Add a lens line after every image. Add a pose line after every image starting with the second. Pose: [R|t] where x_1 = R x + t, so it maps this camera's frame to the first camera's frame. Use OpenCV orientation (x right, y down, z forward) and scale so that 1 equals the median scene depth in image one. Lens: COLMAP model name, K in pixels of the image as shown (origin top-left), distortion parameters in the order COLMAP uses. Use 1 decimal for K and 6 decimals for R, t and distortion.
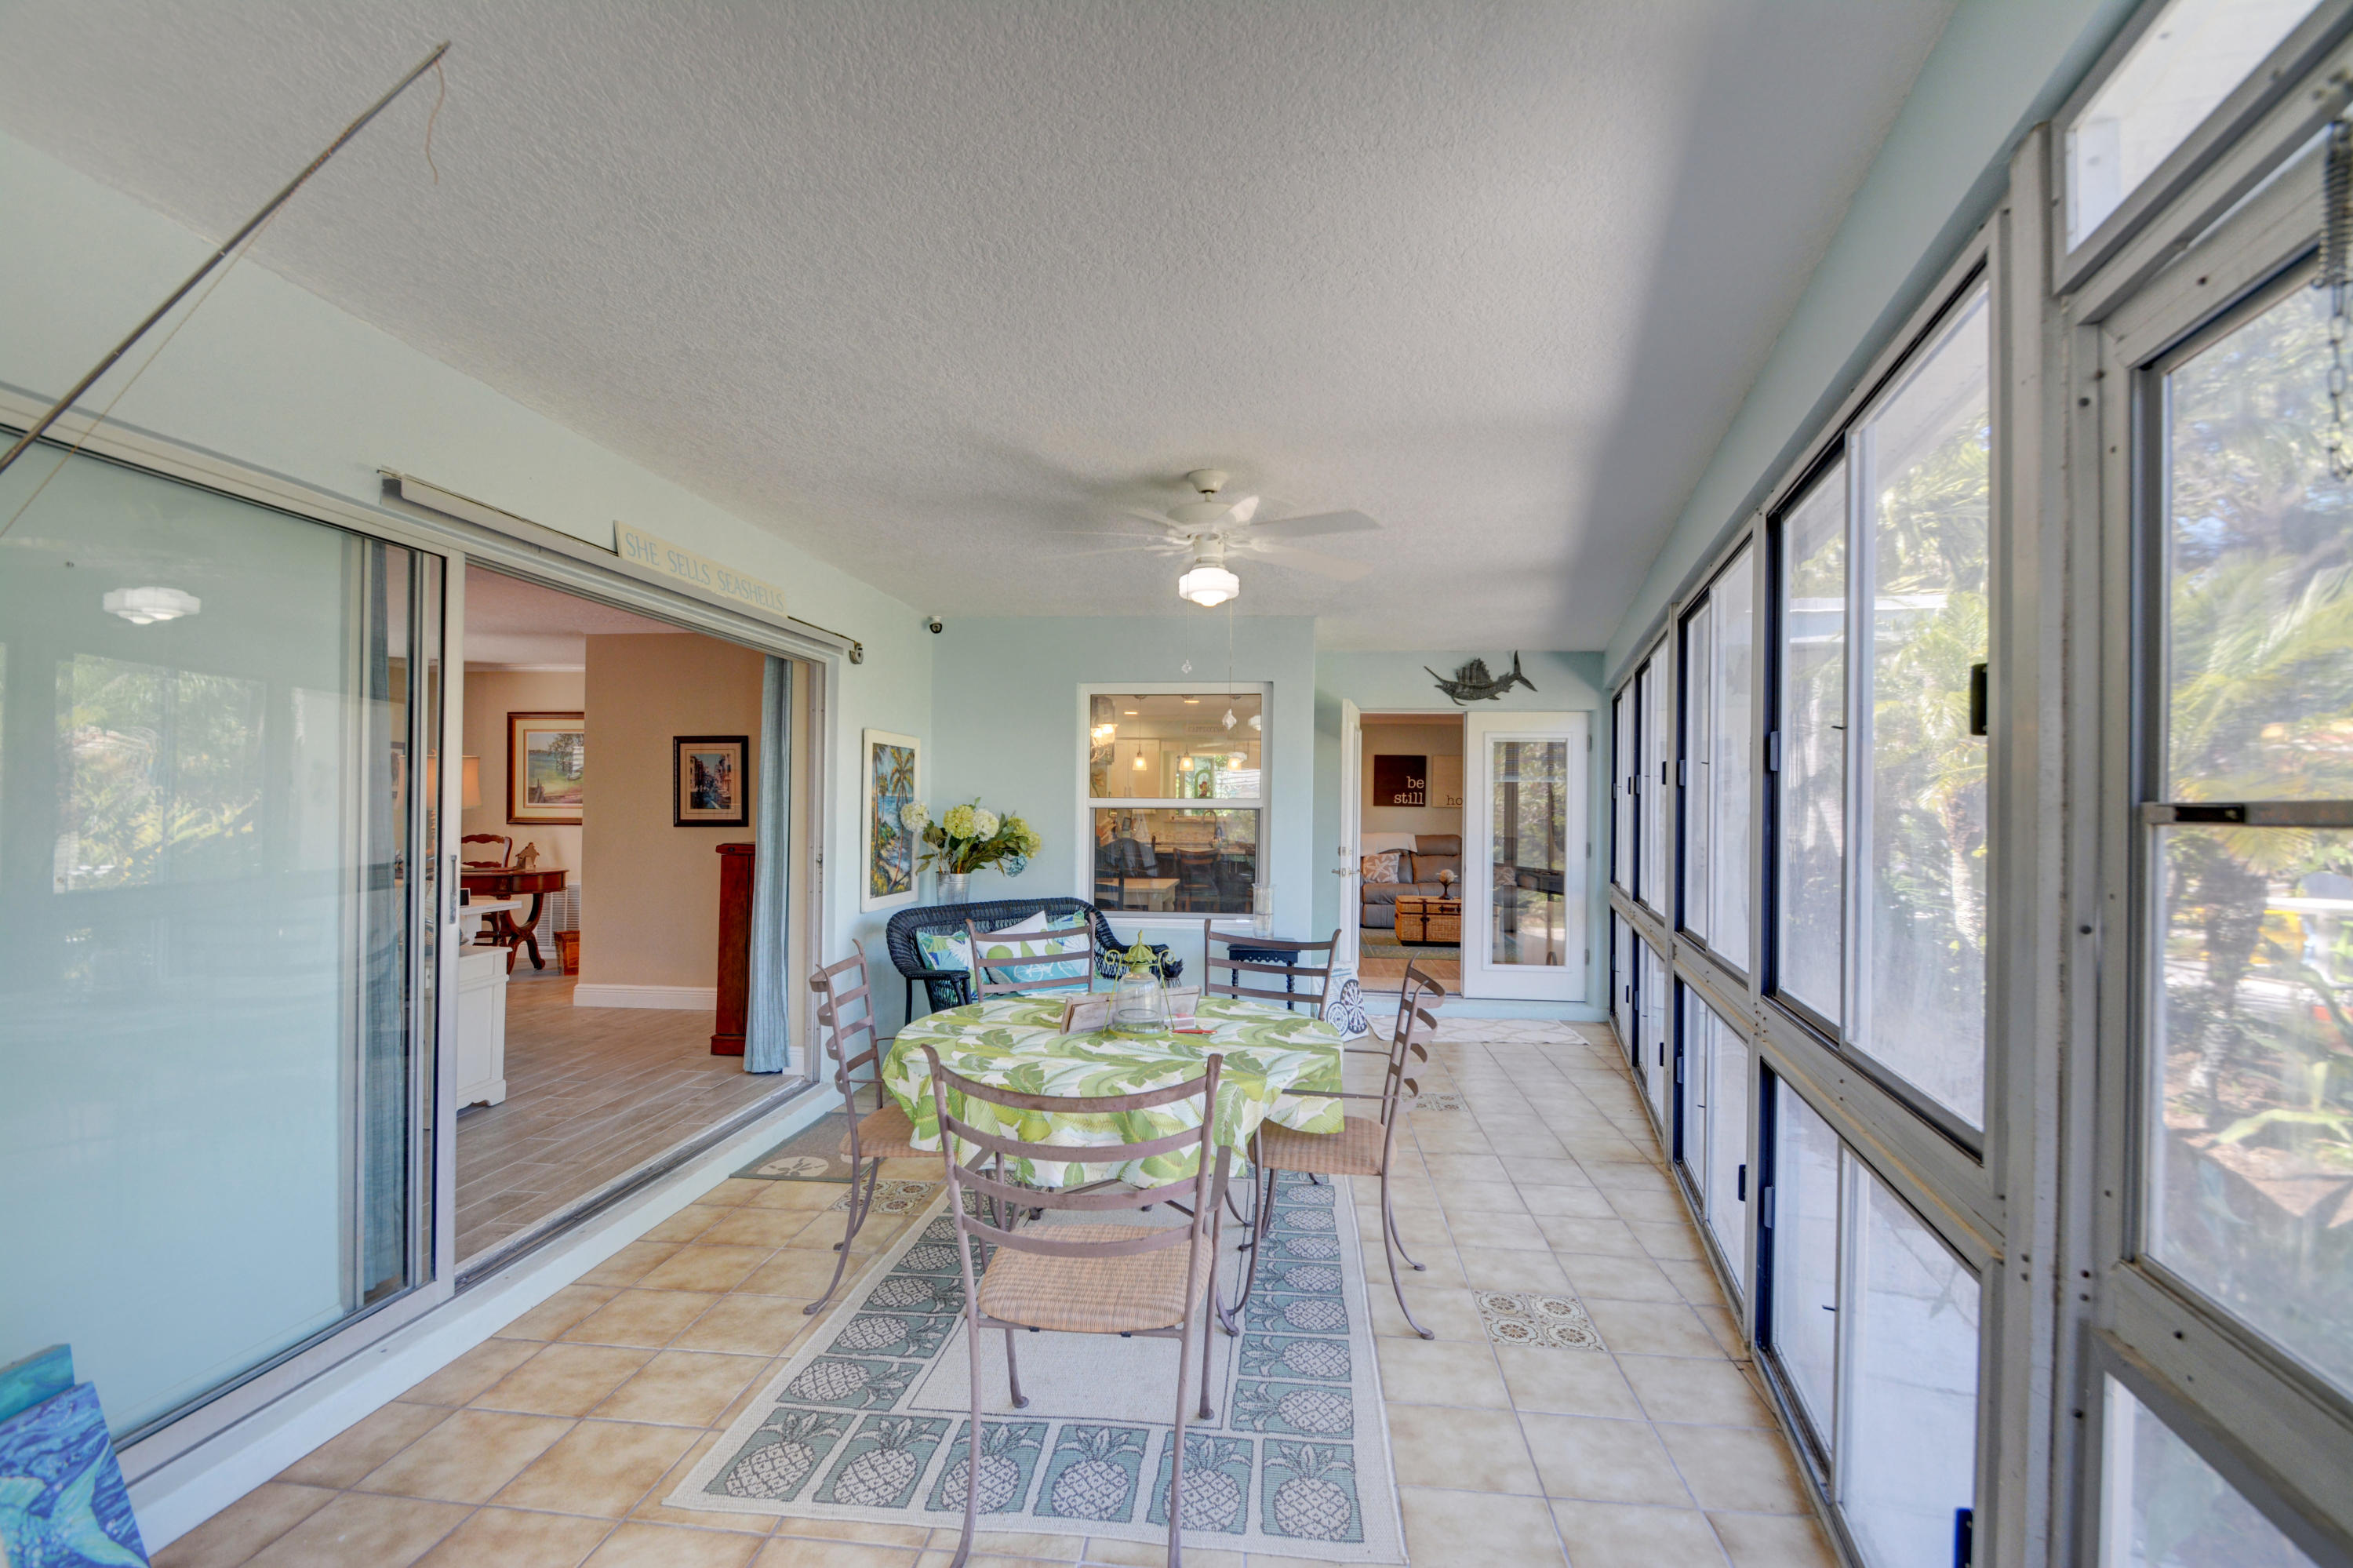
lens RADIAL K [[1035.2, 0, 1176.7], [0, 1035.2, 807.4], [0, 0, 1]] dist [0.006987, -0.012621]
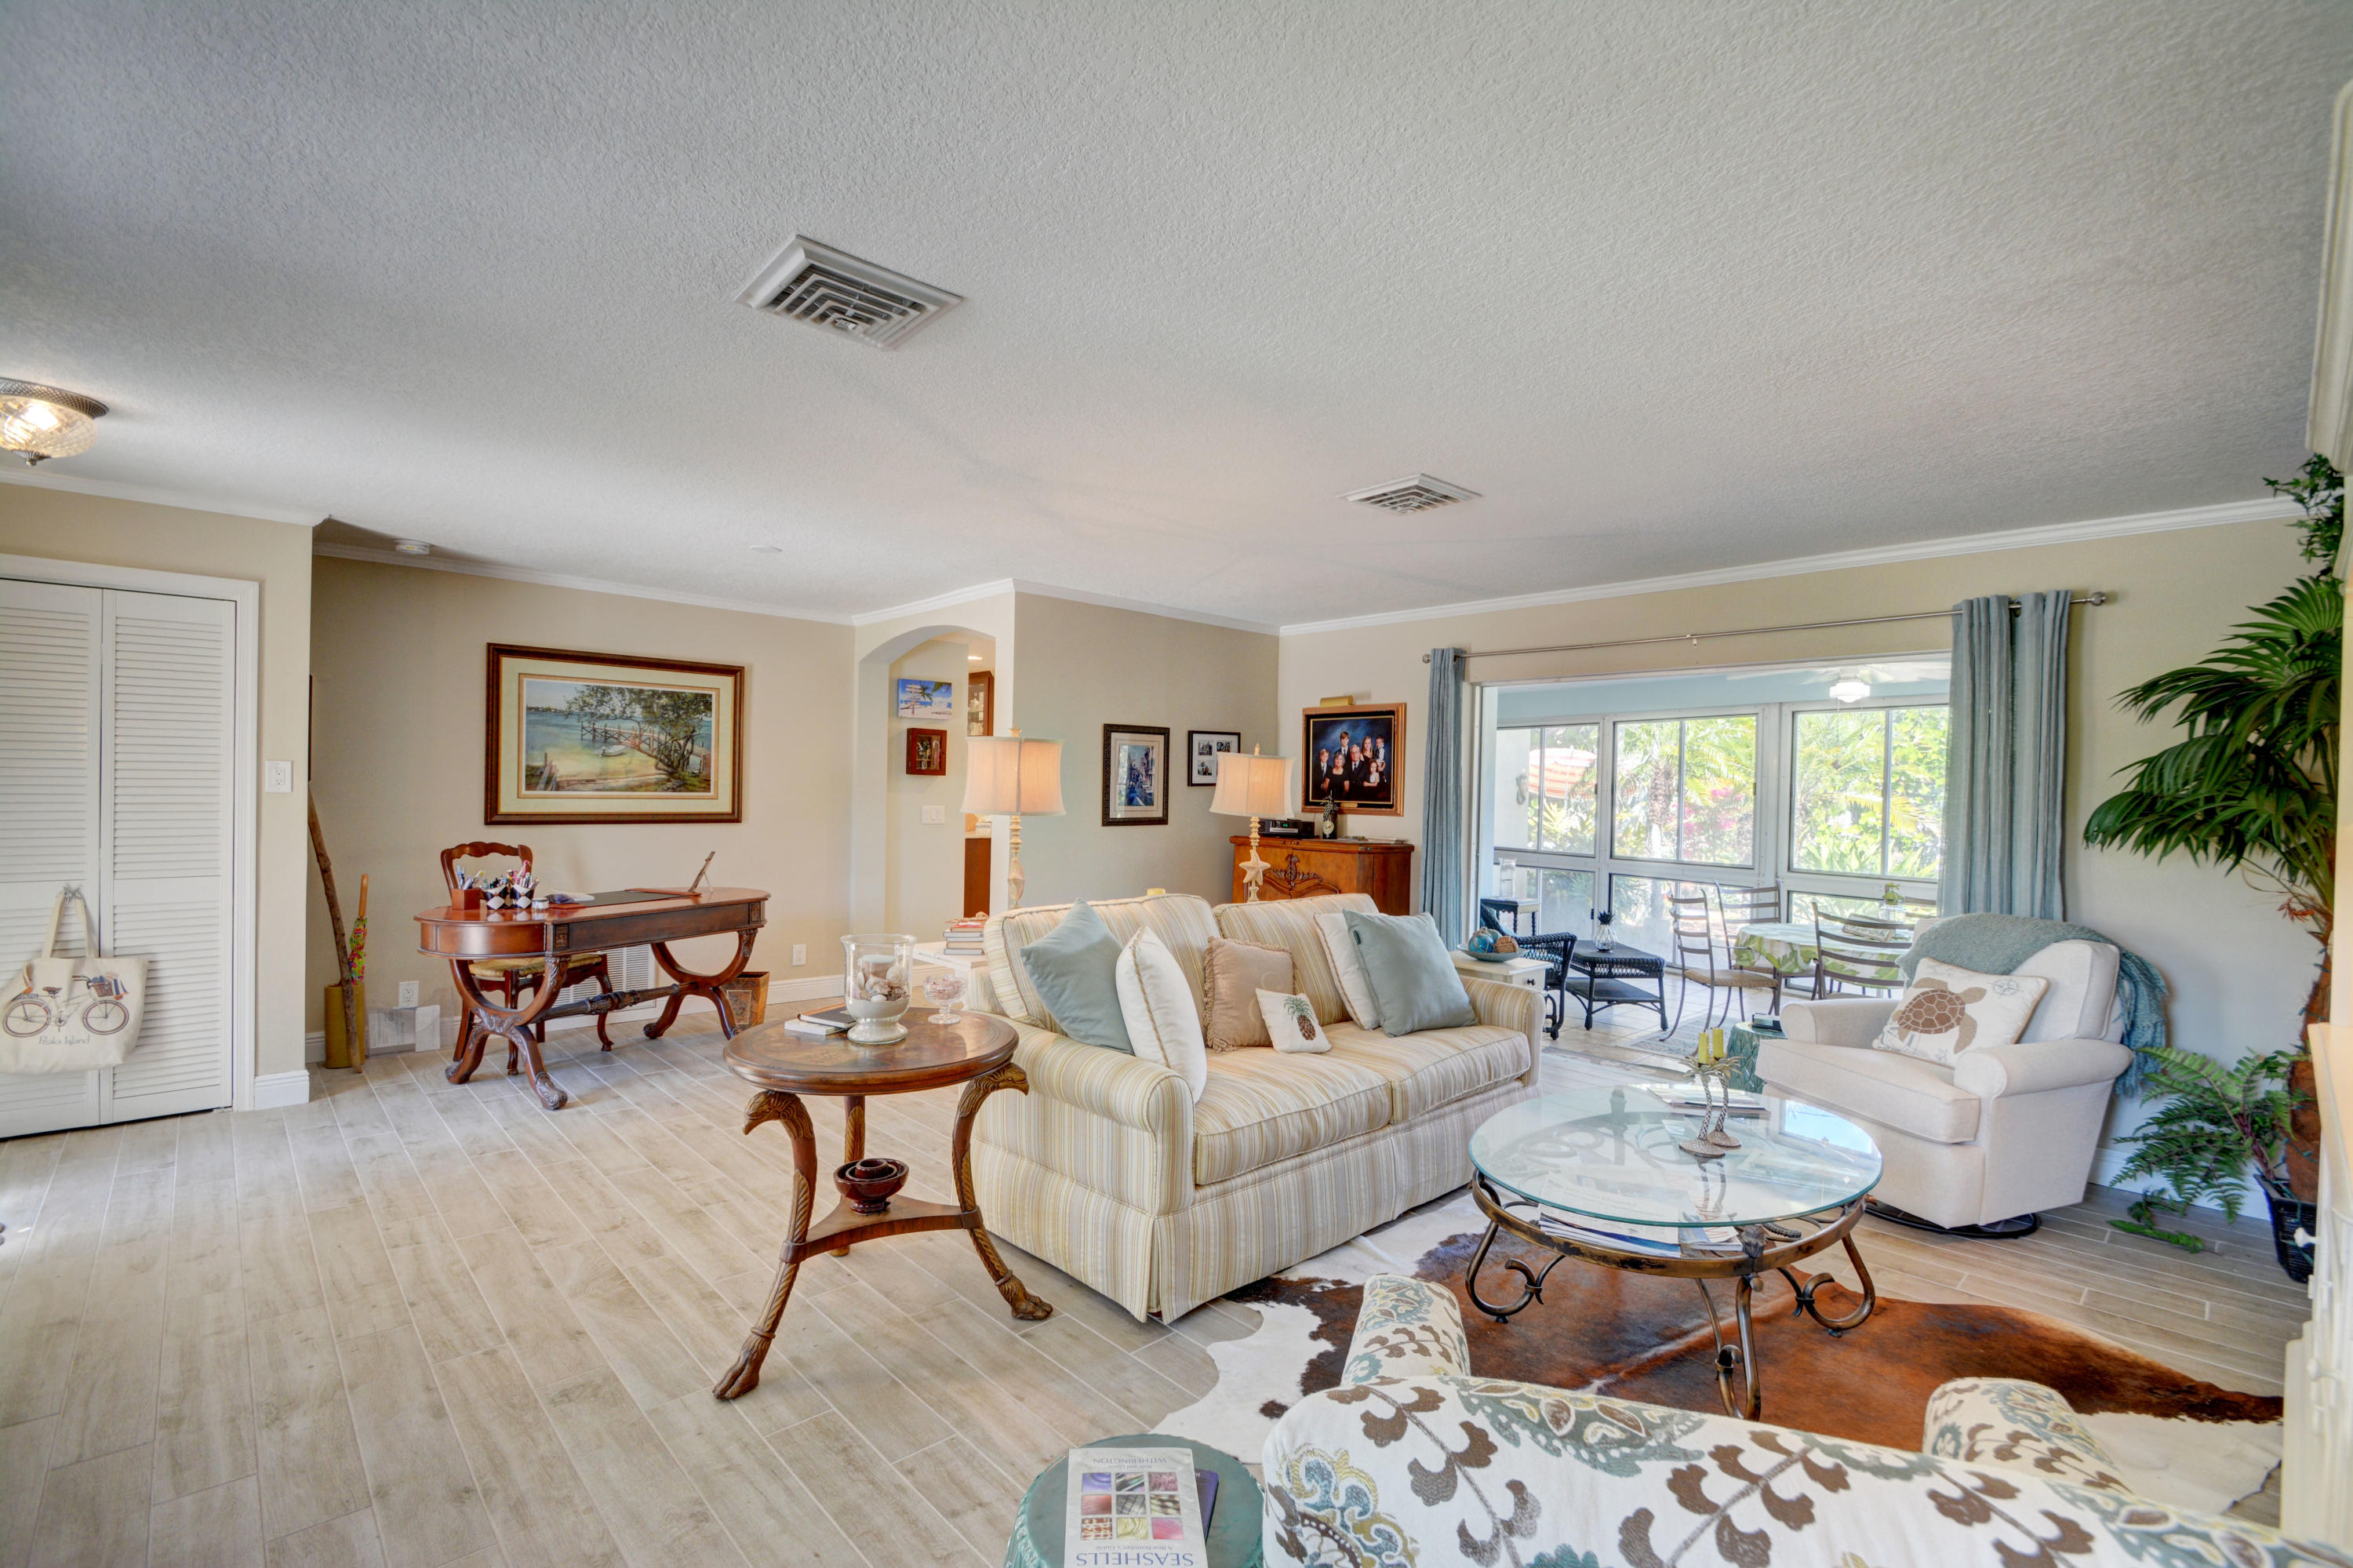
lens RADIAL K [[1035.2, 0, 1174.6], [0, 1035.2, 794.6], [0, 0, 1]] dist [0.006987, -0.012621]
pose [[0.643628, -0.000182, 0.765339, -0.853059], [-0.015237, 0.999799, 0.013051, -0.016071], [-0.765187, -0.020061, 0.643496, 0.298524]]
